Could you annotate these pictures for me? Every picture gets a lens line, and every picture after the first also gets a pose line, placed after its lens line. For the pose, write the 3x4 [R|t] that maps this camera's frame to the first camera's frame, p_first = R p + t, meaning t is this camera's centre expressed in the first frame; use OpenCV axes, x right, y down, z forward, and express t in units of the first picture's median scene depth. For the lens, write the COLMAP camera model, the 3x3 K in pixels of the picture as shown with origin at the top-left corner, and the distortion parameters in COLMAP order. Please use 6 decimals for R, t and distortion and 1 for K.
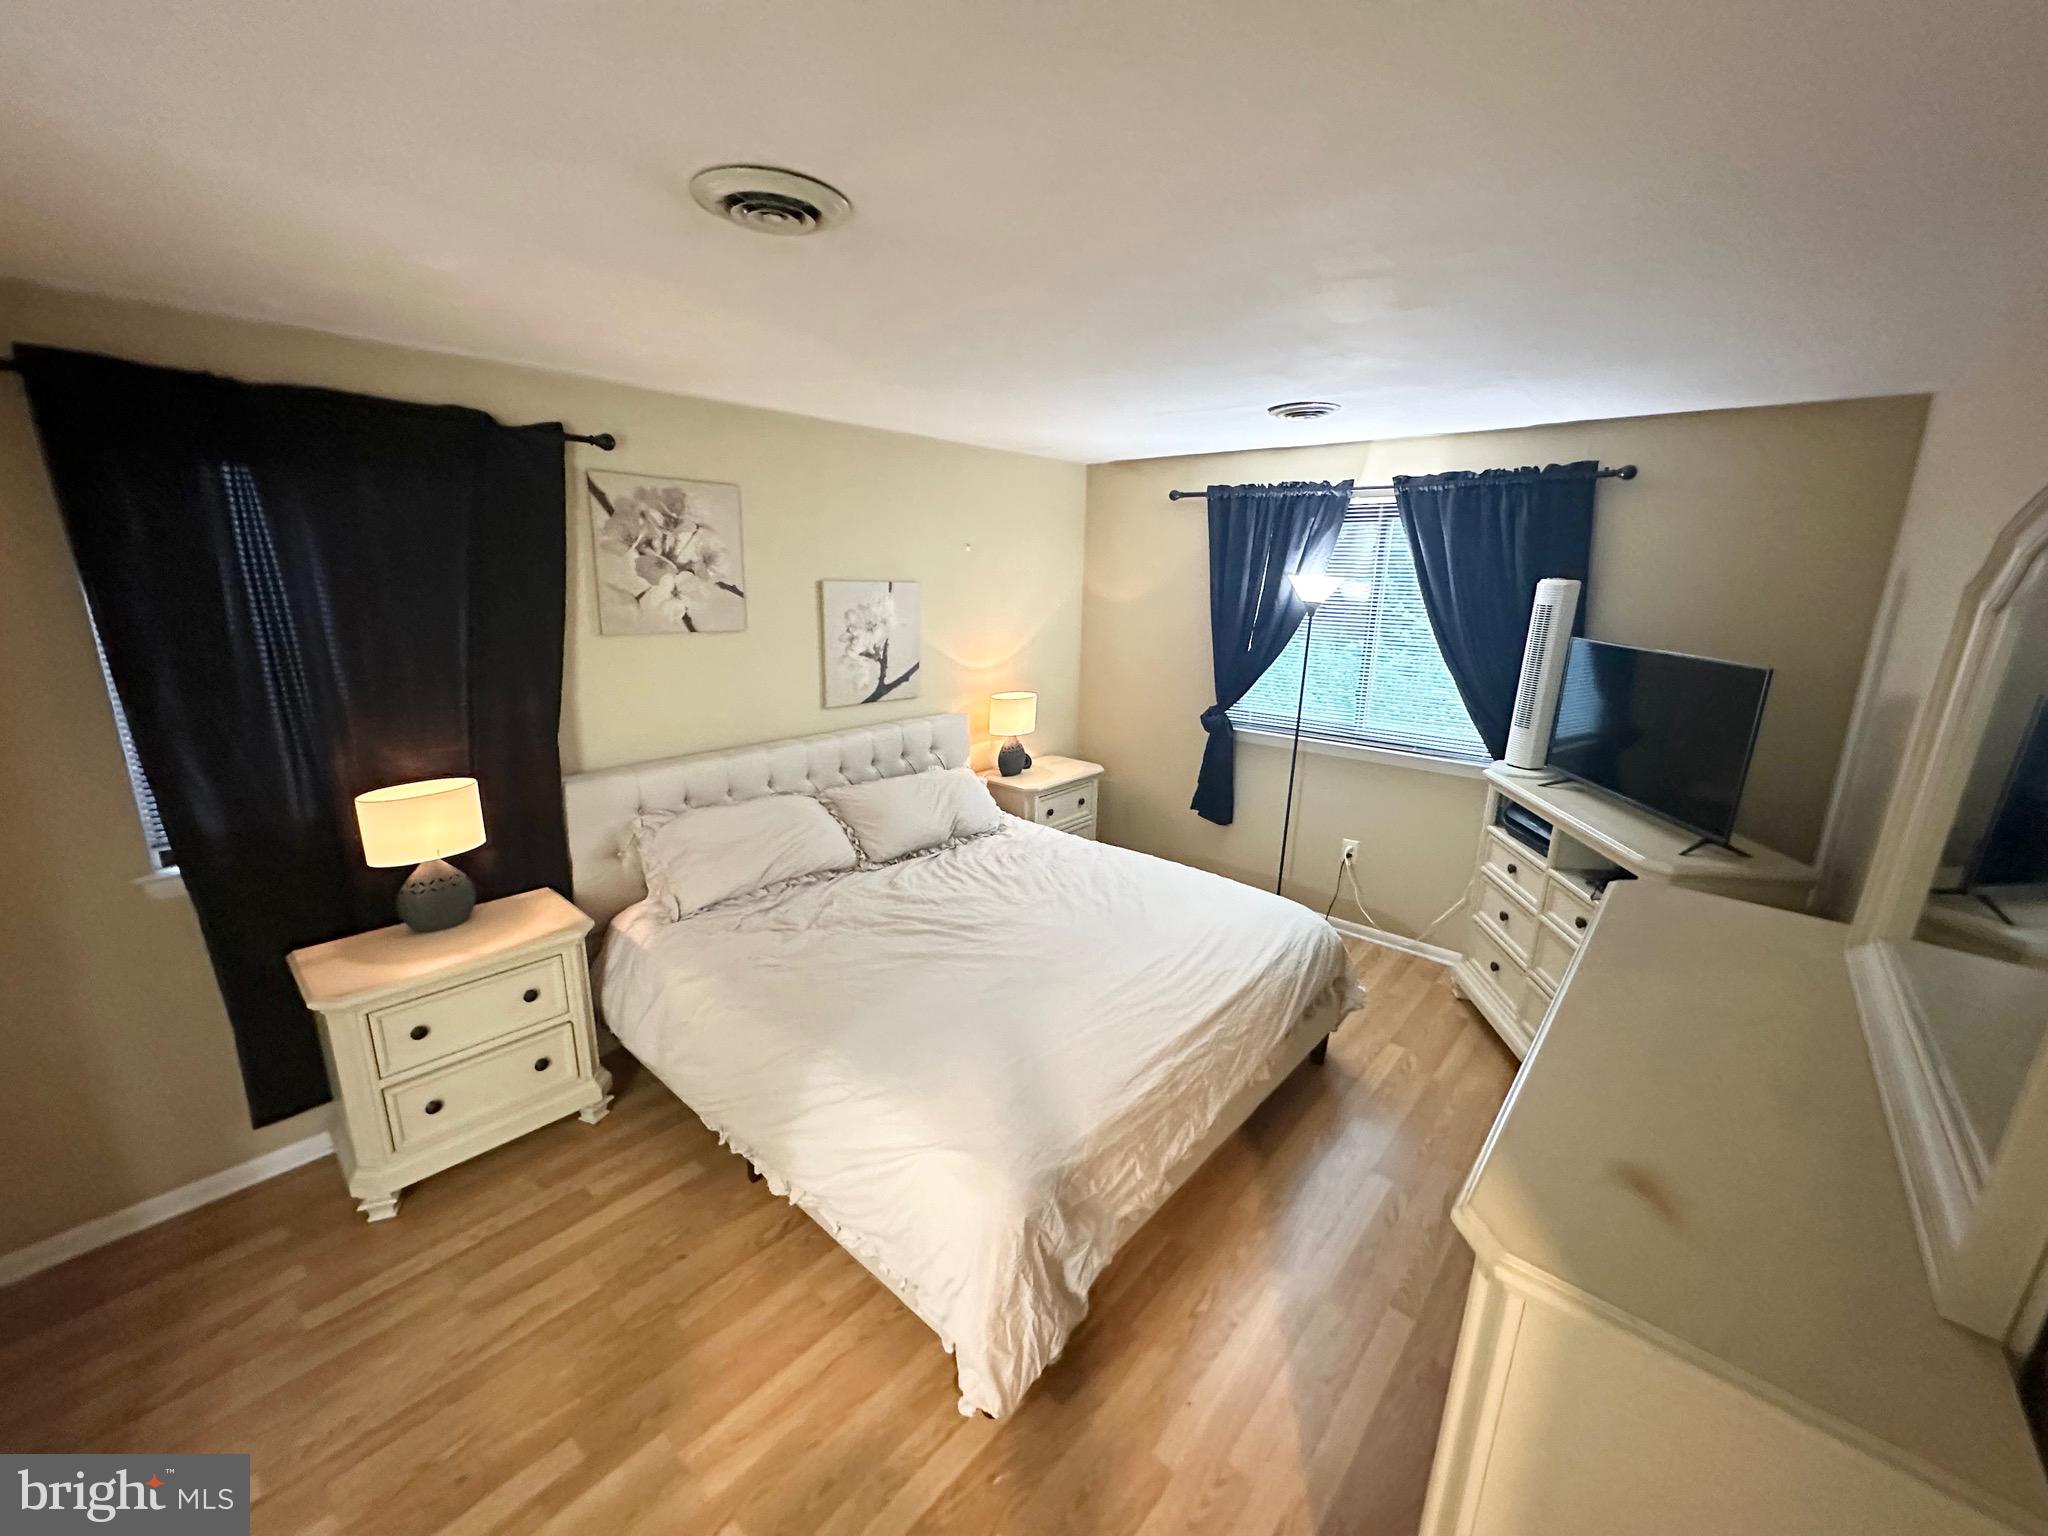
lens RADIAL K [[813.5, 0, 1022.3], [0, 813.5, 773.1], [0, 0, 1]] dist [-0.002268, -0.000008]
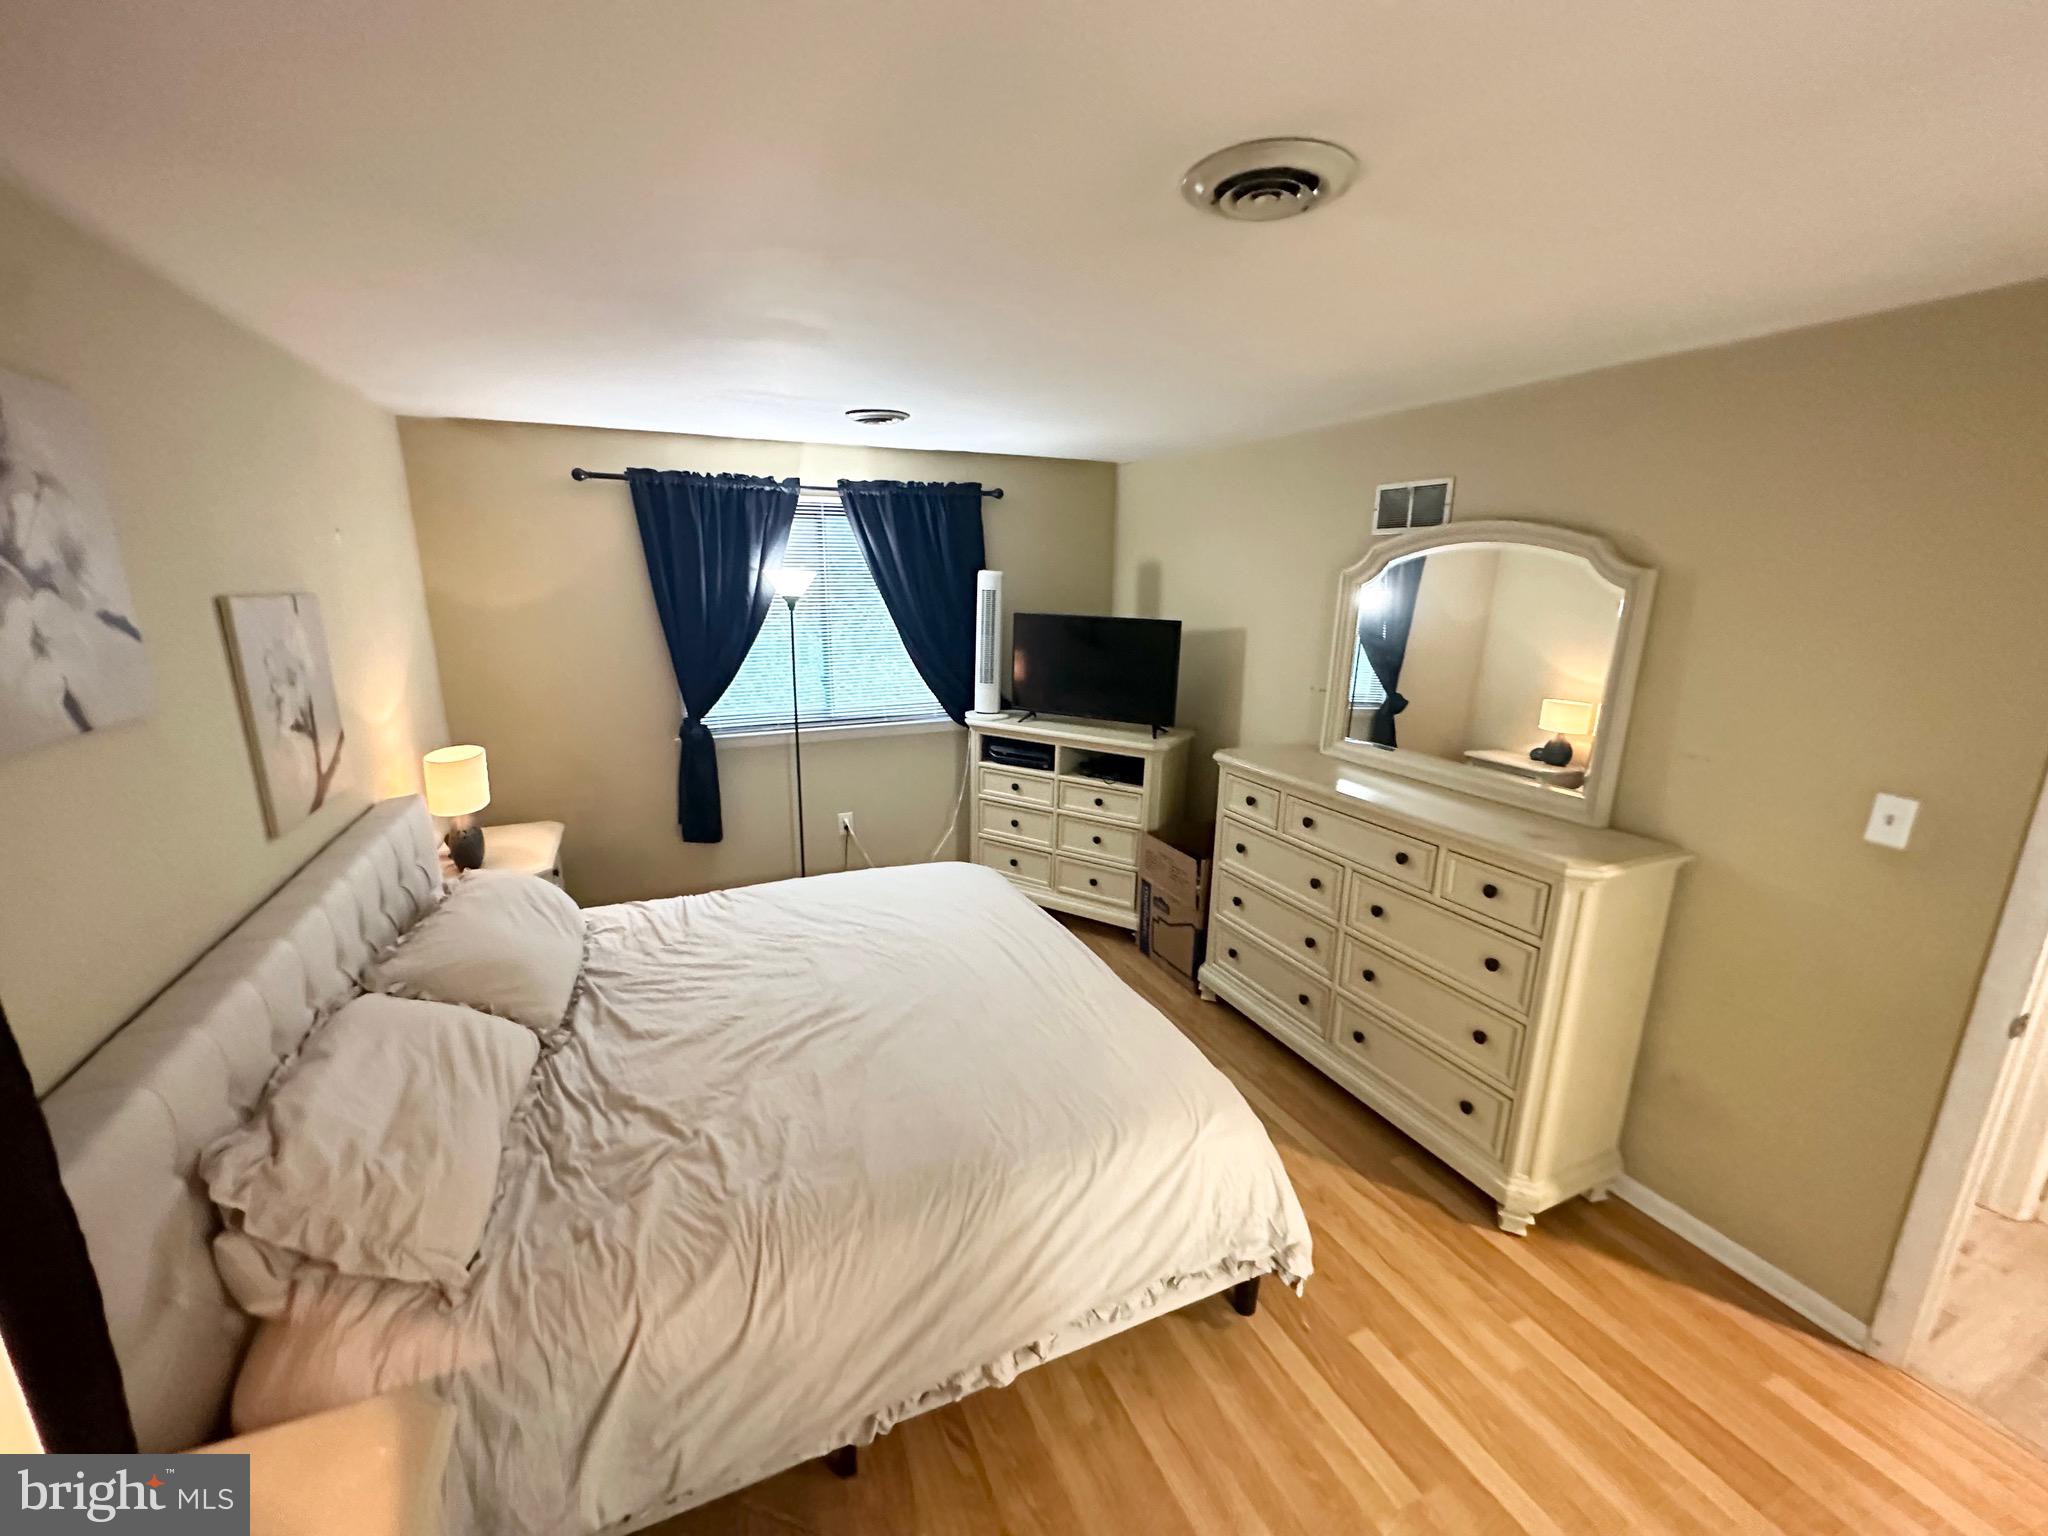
lens RADIAL K [[813.5, 0, 1023.6], [0, 813.5, 774.2], [0, 0, 1]] dist [-0.002268, -0.000008]
pose [[0.415911, -0.237483, 0.877849, -0.506697], [0.222801, 0.962492, 0.154821, -0.095807], [-0.881690, 0.131194, 0.453223, 0.334872]]
